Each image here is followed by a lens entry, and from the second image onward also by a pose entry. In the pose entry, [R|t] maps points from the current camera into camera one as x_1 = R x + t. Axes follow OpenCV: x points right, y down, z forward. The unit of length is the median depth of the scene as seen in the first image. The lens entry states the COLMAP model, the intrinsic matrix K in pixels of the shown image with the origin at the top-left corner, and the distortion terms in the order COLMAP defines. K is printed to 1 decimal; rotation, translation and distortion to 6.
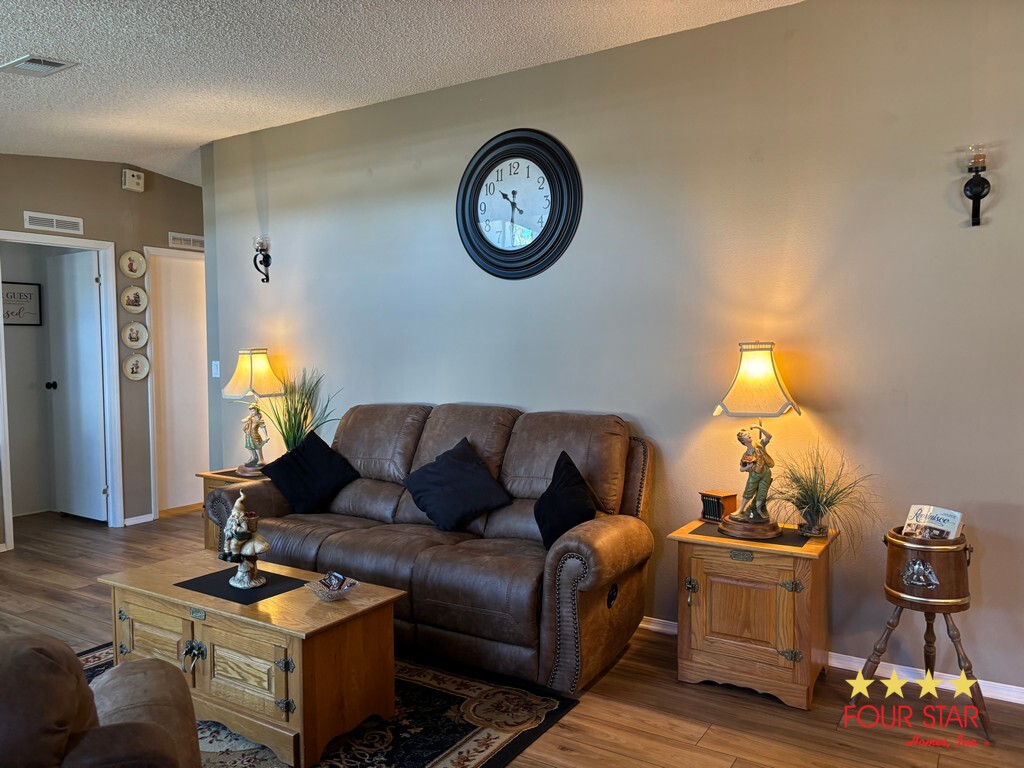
lens RADIAL K [[777.6, 0, 504.2], [0, 777.6, 381.8], [0, 0, 1]] dist [0.074458, -0.087879]
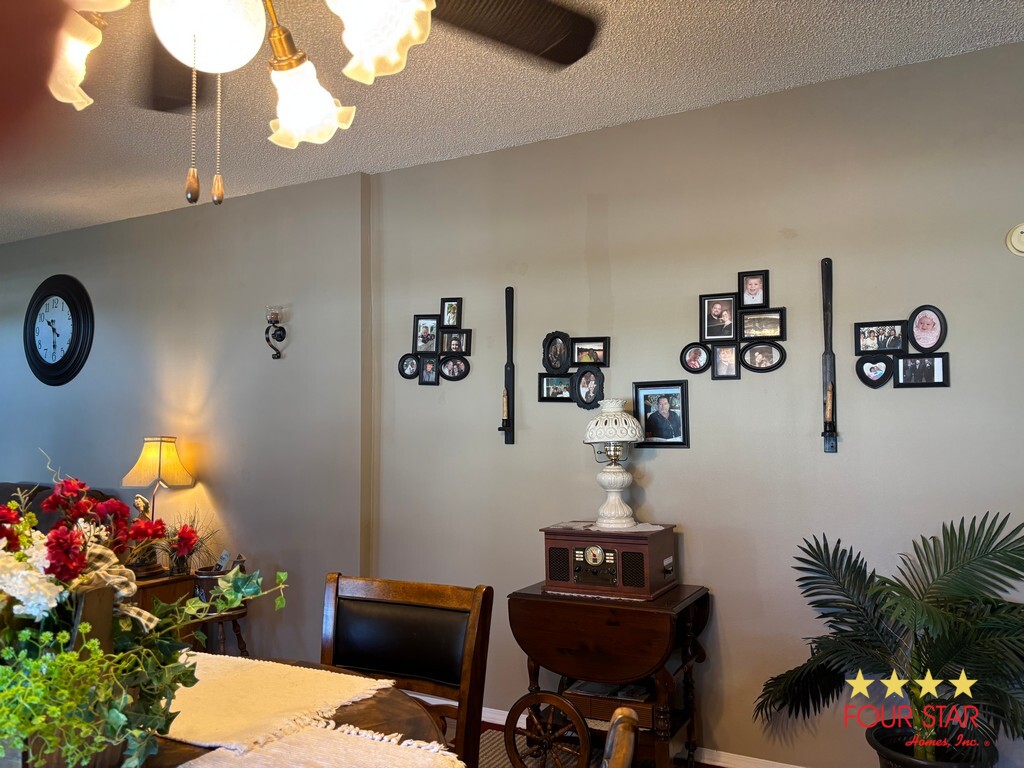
lens RADIAL K [[777.6, 0, 504.2], [0, 777.6, 381.8], [0, 0, 1]] dist [0.074458, -0.087879]
pose [[0.998079, 0.007165, 0.061530, 0.742067], [-0.000536, 0.994251, -0.107077, 0.003538], [-0.061944, 0.106838, 0.992345, -0.391513]]
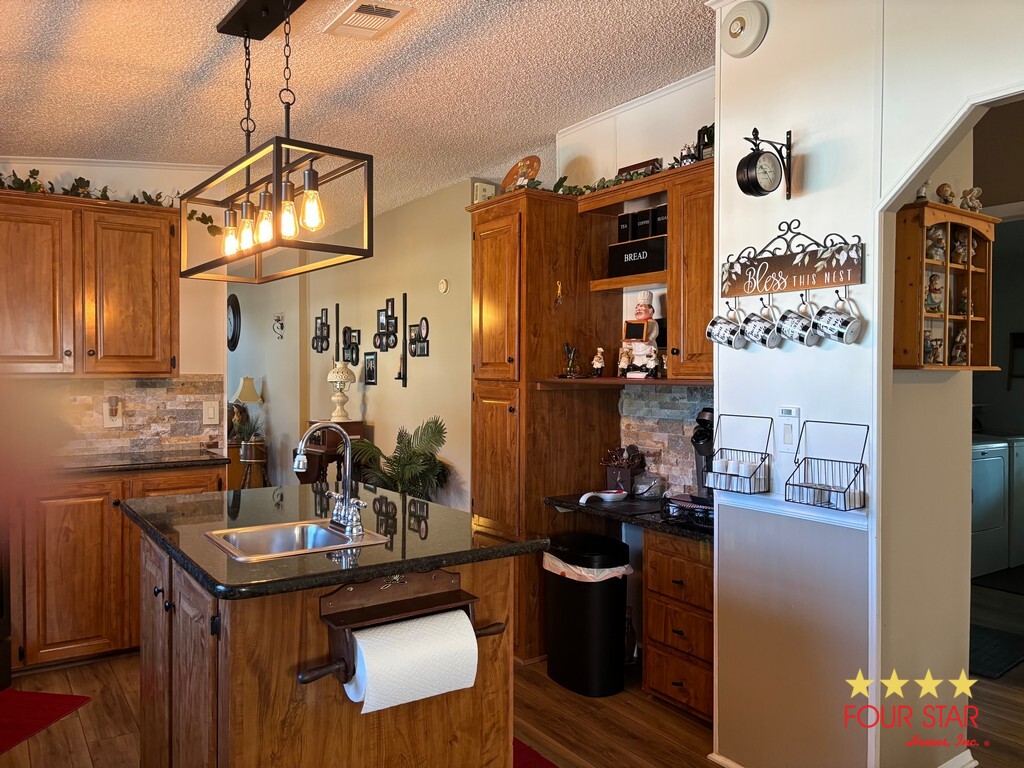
lens RADIAL K [[777.6, 0, 504.2], [0, 777.6, 381.8], [0, 0, 1]] dist [0.074458, -0.087879]
pose [[0.912689, 0.019076, -0.408210, 2.033423], [-0.036744, 0.998695, -0.035483, 0.028712], [0.407001, 0.047384, 0.912198, -1.049061]]
